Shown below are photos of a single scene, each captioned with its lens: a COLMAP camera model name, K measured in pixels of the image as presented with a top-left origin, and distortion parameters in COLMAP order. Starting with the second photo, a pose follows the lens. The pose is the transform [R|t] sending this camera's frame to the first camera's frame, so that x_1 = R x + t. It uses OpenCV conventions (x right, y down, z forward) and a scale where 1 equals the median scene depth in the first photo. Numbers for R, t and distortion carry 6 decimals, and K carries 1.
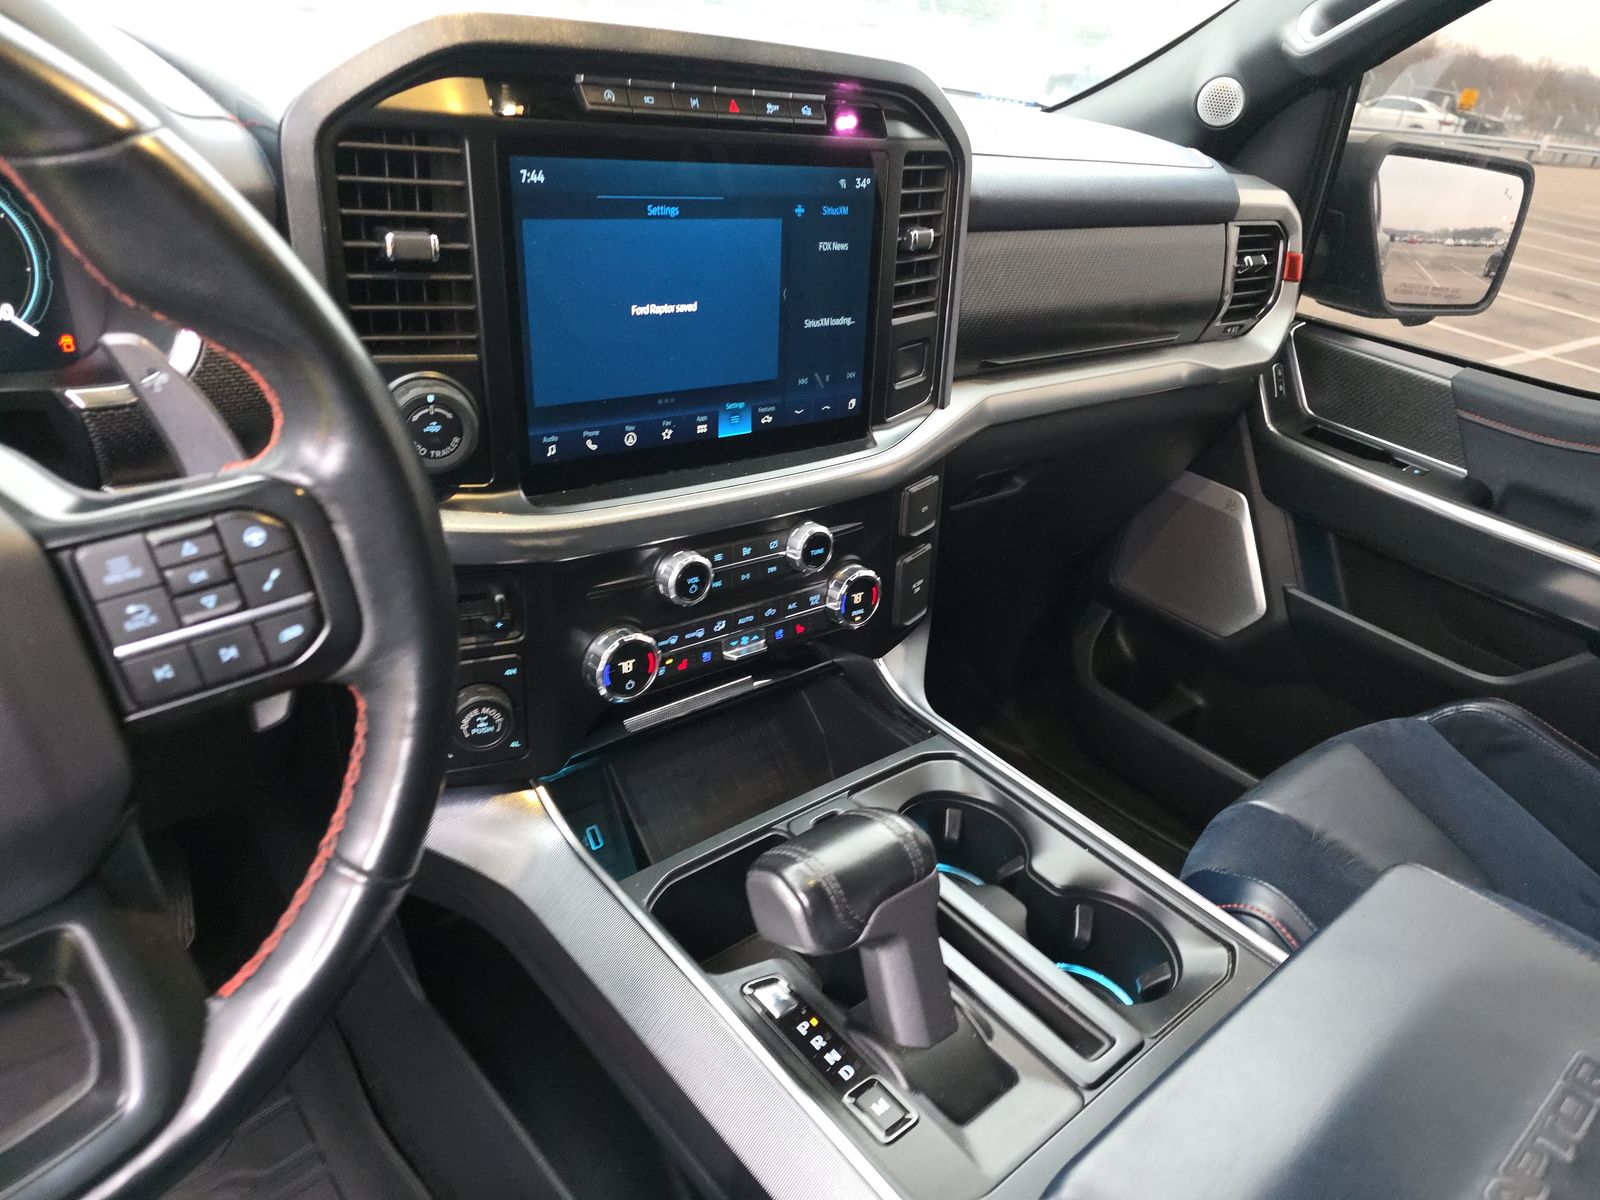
lens RADIAL K [[1084.6, 0, 801.7], [0, 1084.6, 636.6], [0, 0, 1]] dist [0.001762, 0.000629]
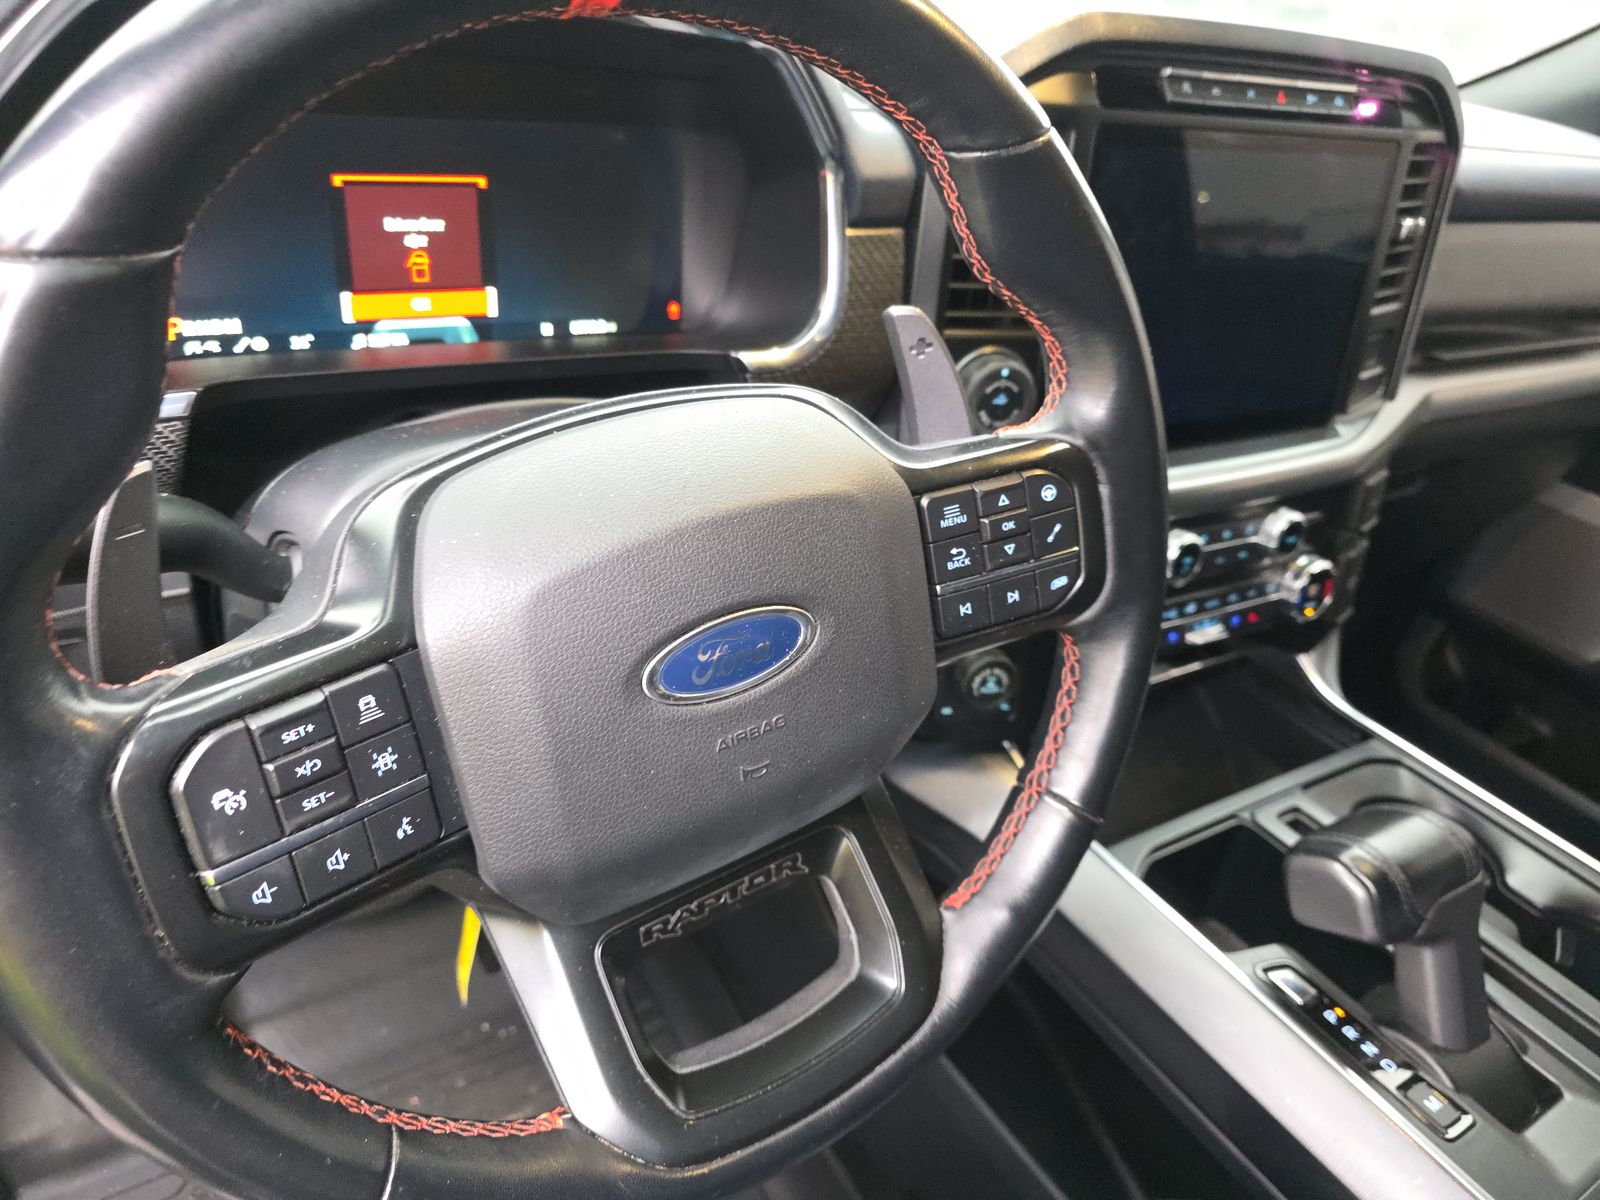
lens RADIAL K [[1096.8, 0, 800.0], [0, 1096.8, 600.0], [0, 0, 1]] dist [0.016511, -0.057024]
pose [[0.981124, 0.073572, -0.178838, -0.229623], [-0.076766, 0.996988, -0.011000, 0.020267], [0.177490, 0.024521, 0.983817, -0.058555]]
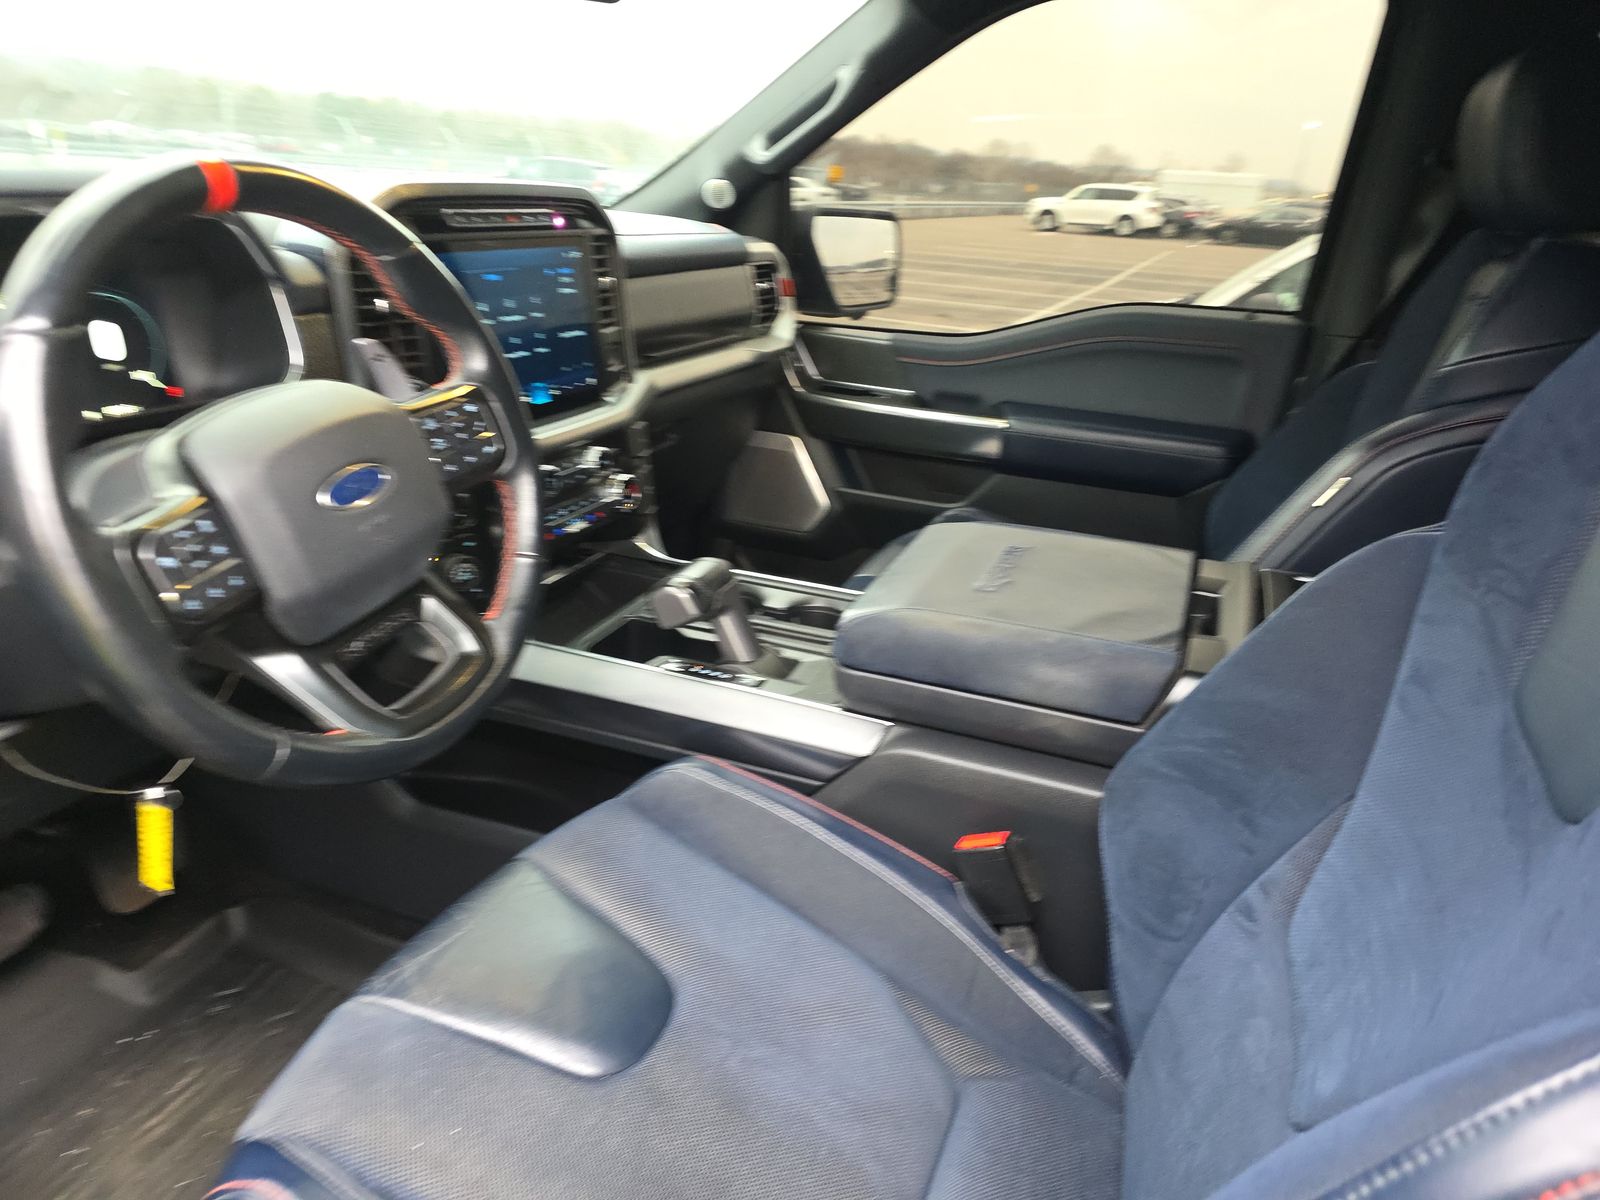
lens RADIAL K [[939.7, 0, 800.0], [0, 939.7, 600.0], [0, 0, 1]] dist [0.003178, -0.030750]
pose [[0.891659, -0.248190, 0.378611, -0.311548], [0.269692, 0.962939, -0.003913, 0.212495], [-0.363608, 0.105598, 0.925548, -0.455759]]
